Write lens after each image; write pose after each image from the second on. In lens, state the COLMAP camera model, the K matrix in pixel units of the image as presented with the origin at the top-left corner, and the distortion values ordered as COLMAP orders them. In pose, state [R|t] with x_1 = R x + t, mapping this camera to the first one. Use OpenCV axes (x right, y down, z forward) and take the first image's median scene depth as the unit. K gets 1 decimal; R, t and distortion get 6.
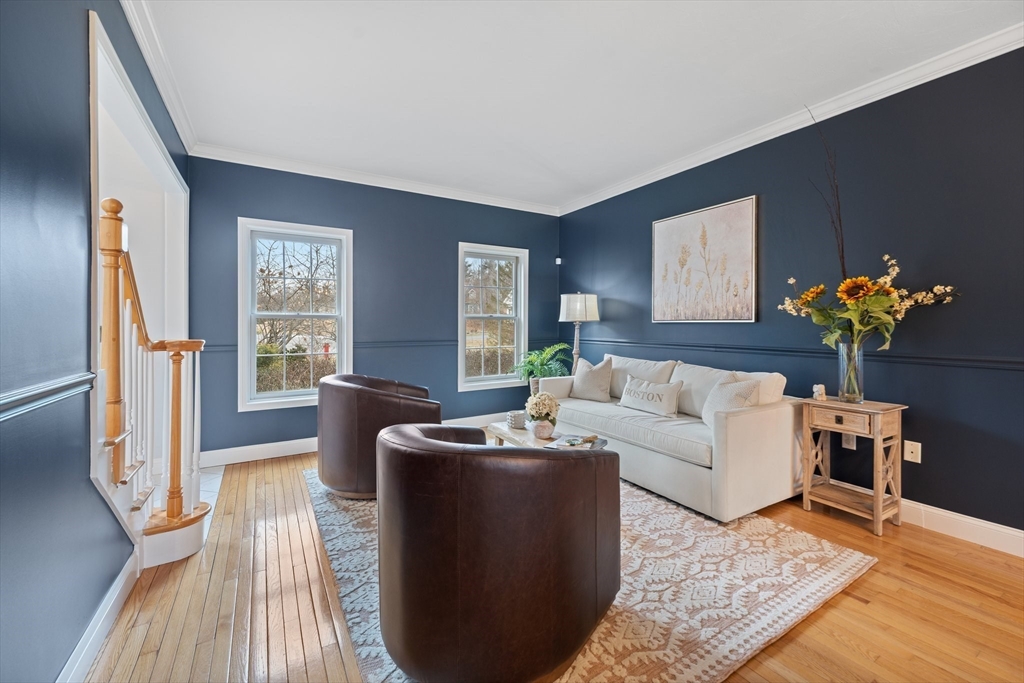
lens RADIAL K [[413.8, 0, 513.6], [0, 413.8, 330.8], [0, 0, 1]] dist [-0.003287, -0.000453]
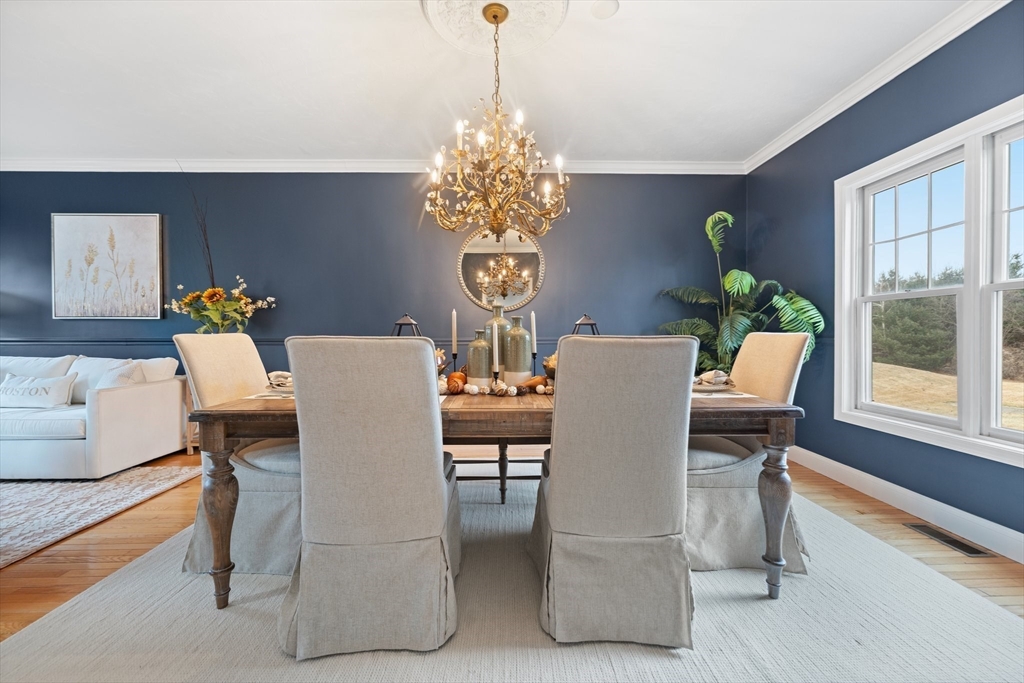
lens RADIAL K [[410.3, 0, 508.1], [0, 410.3, 338.1], [0, 0, 1]] dist [0.001078, -0.000029]
pose [[0.505838, -0.018384, 0.862432, 0.072991], [0.015470, 0.999805, 0.012239, 0.045776], [-0.862490, 0.007151, 0.506024, -0.609722]]
